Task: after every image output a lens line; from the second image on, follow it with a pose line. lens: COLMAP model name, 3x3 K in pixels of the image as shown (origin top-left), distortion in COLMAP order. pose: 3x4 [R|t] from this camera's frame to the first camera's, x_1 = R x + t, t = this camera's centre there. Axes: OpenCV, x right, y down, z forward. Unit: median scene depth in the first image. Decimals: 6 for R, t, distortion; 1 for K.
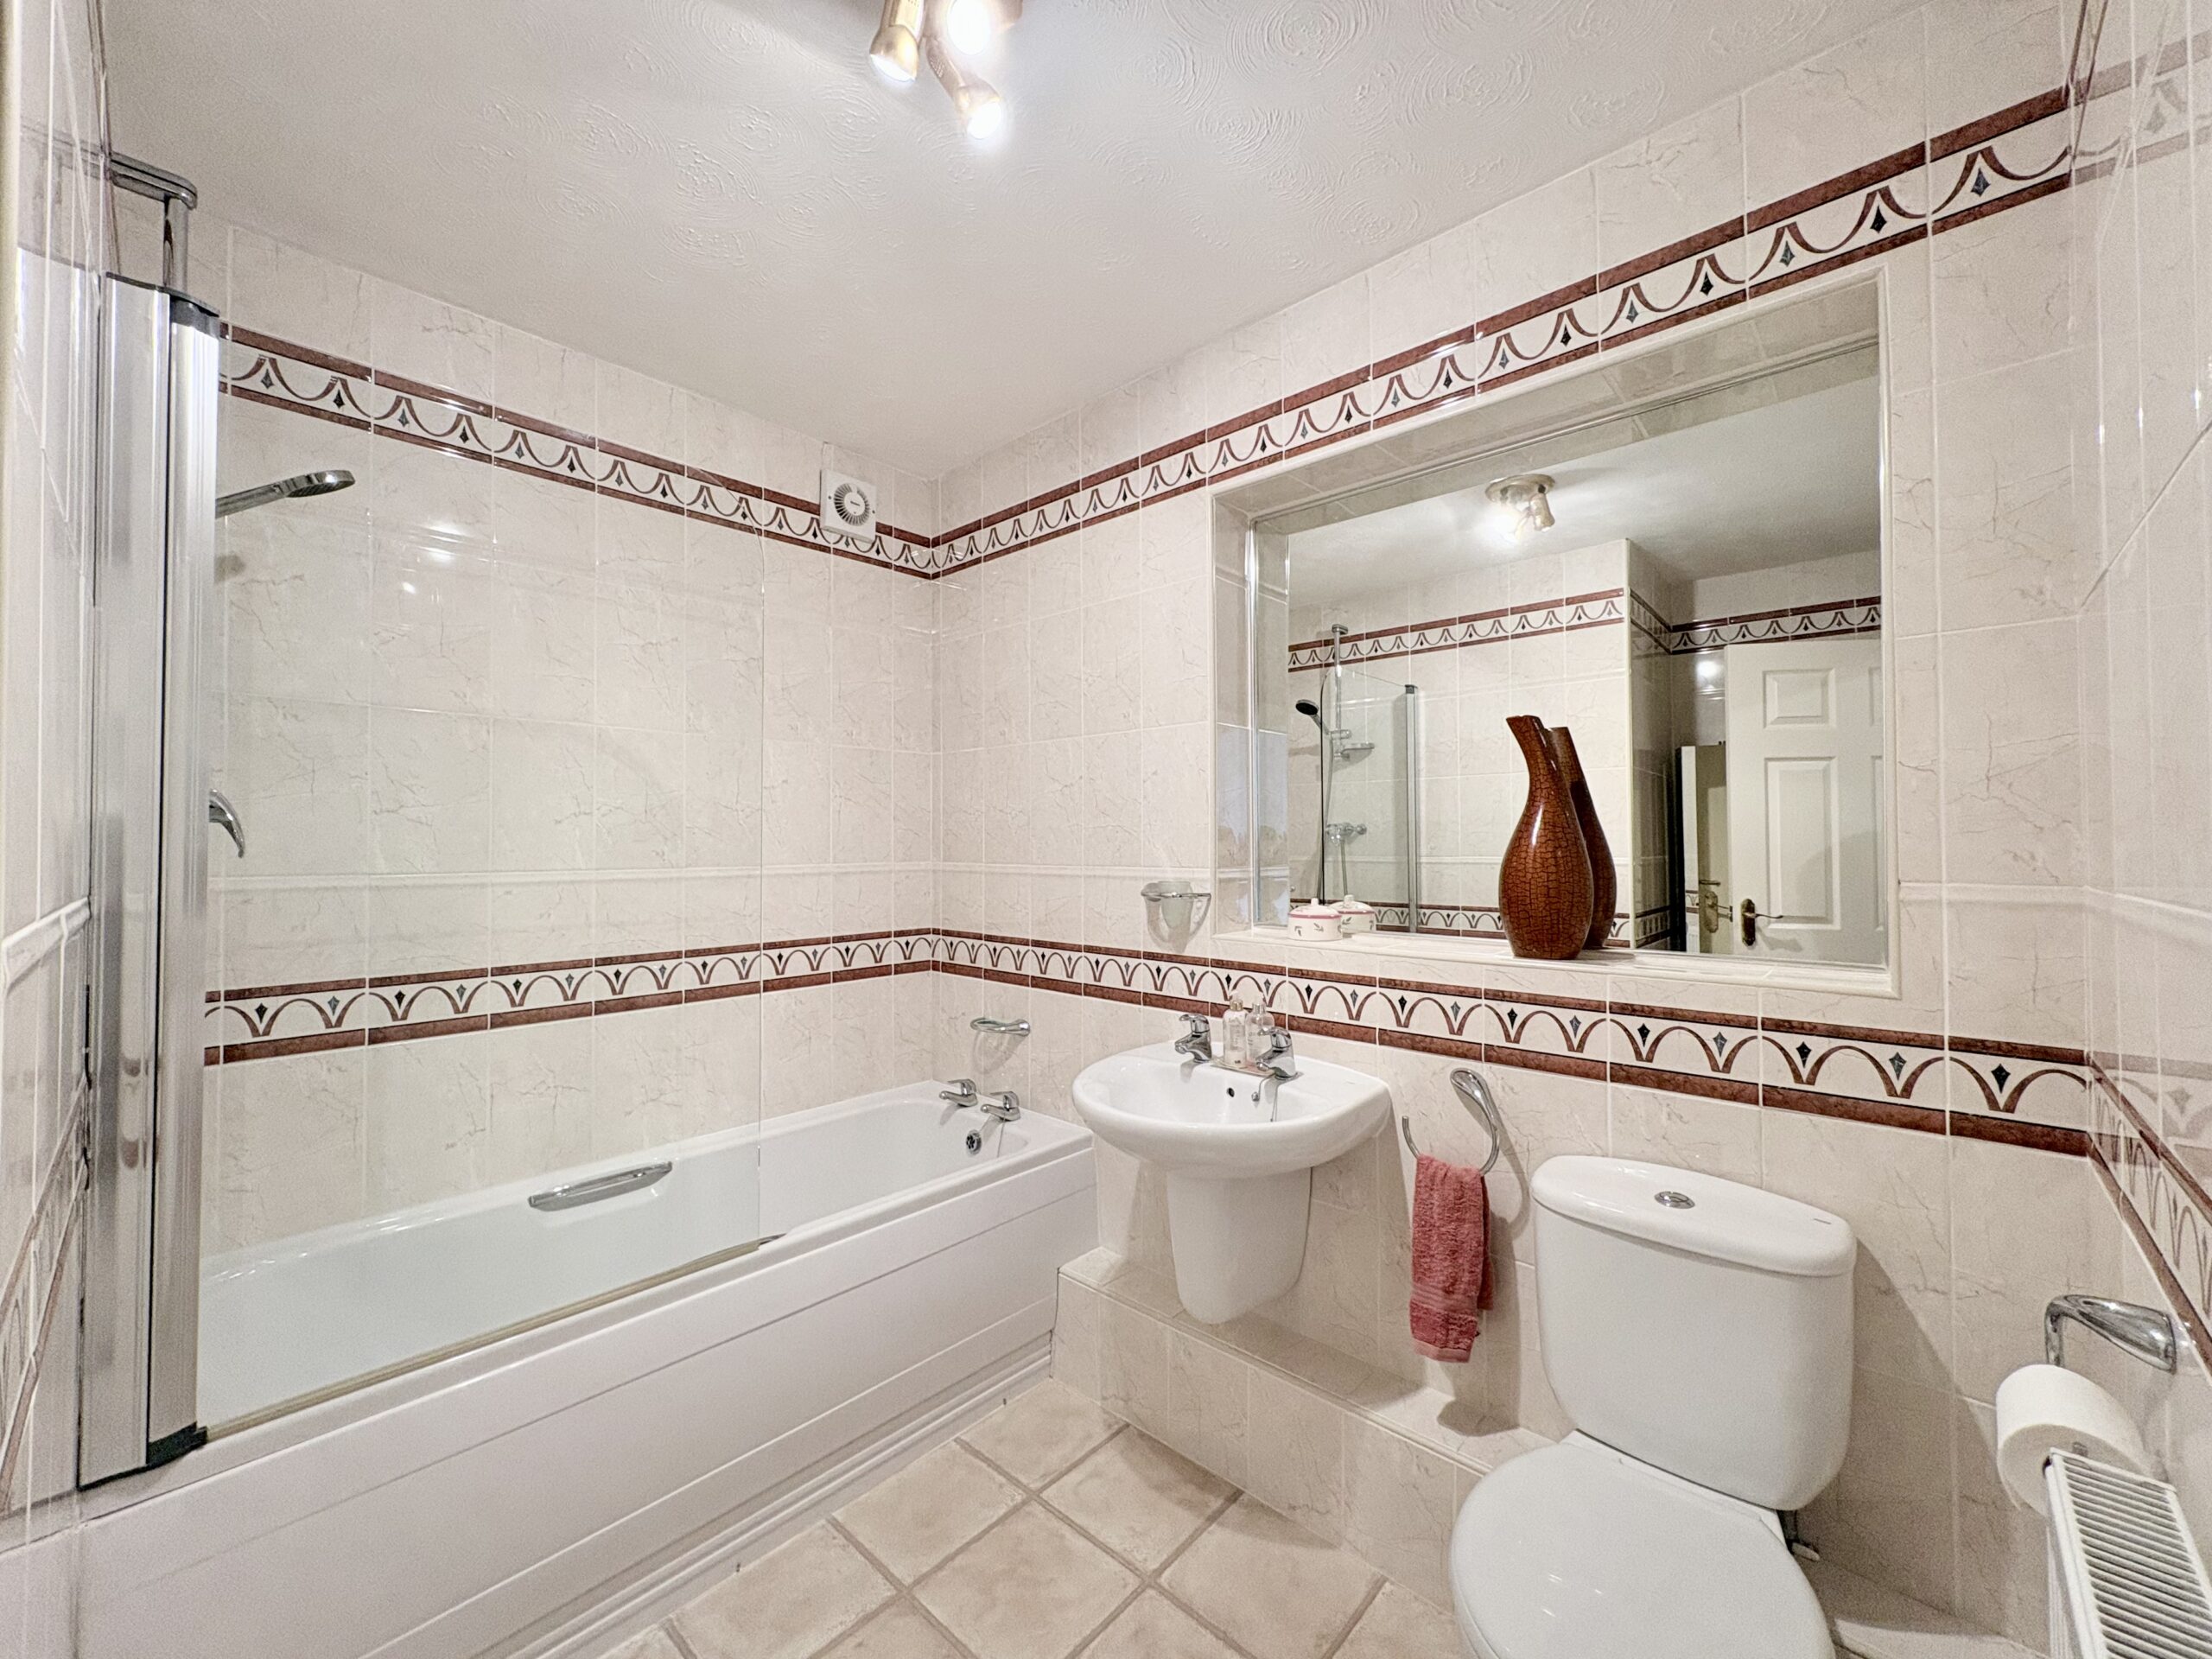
lens RADIAL K [[881.3, 0, 1117.4], [0, 881.3, 826.7], [0, 0, 1]] dist [-0.001008, 0.000078]
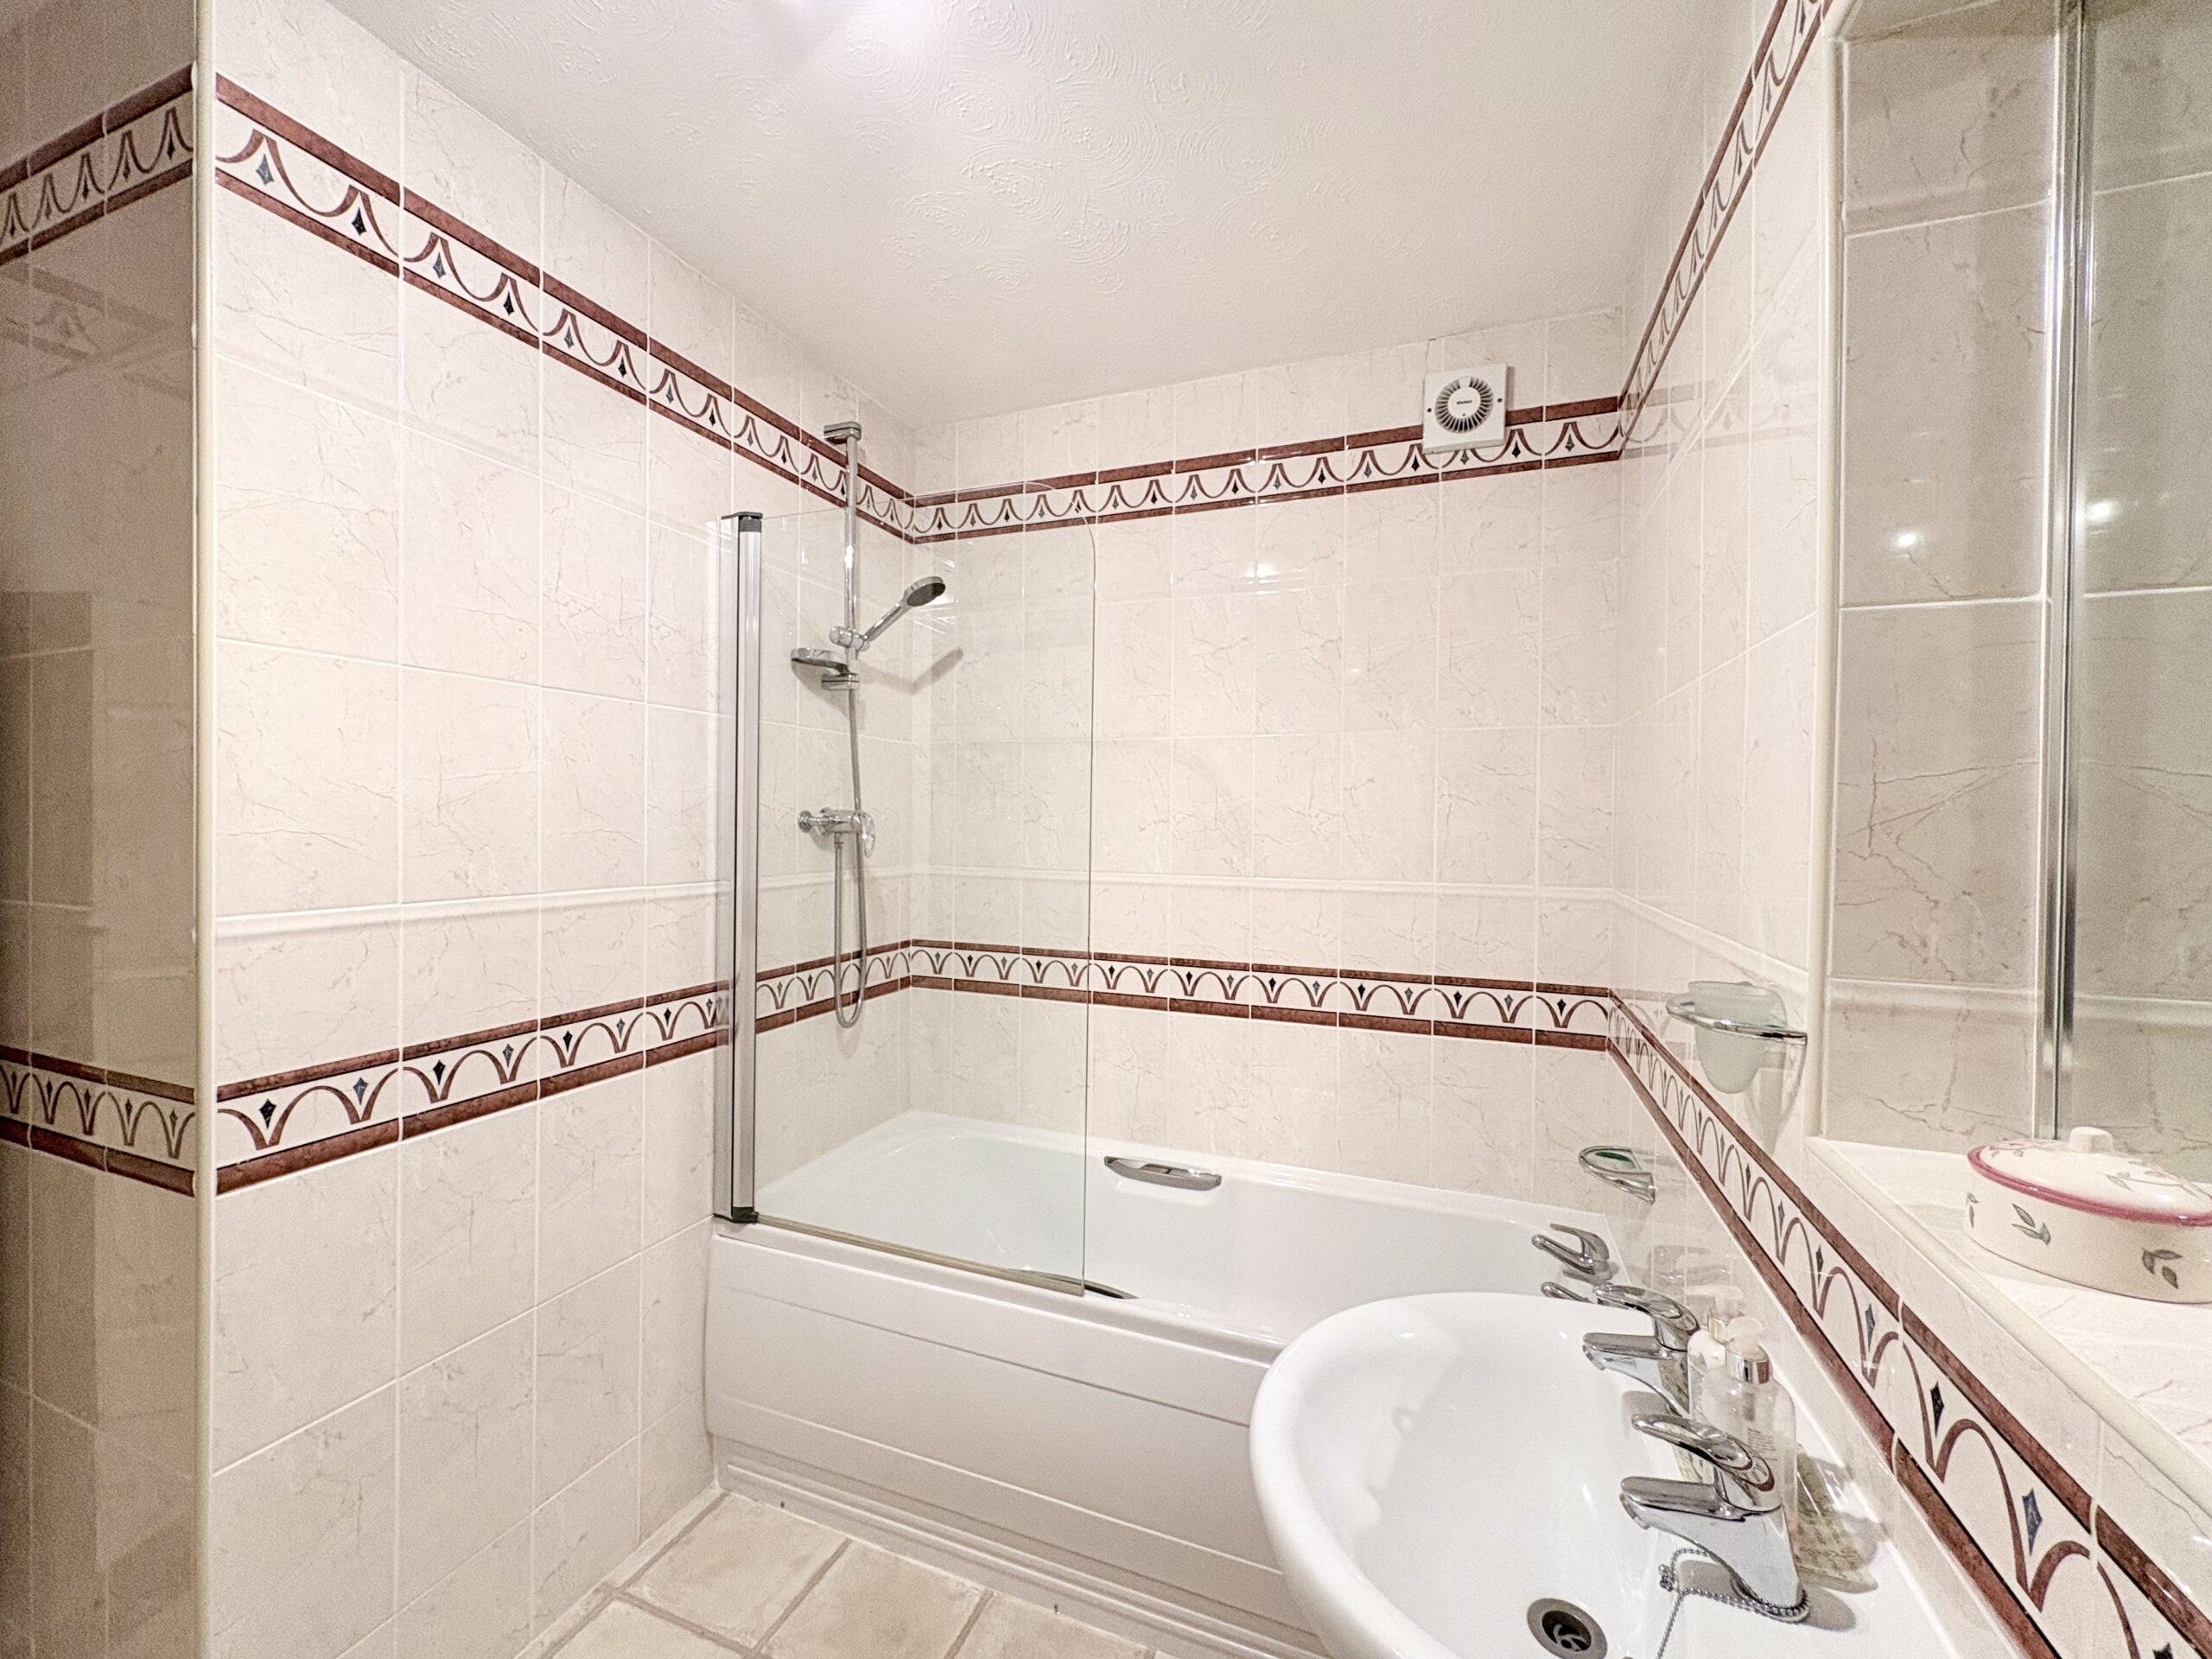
lens RADIAL K [[881.3, 0, 1107.5], [0, 881.3, 828.4], [0, 0, 1]] dist [-0.001008, 0.000078]
pose [[0.353617, 0.017842, -0.935220, 0.336385], [0.004158, 0.999778, 0.020646, -0.025637], [0.935381, -0.011190, 0.353464, 0.506434]]
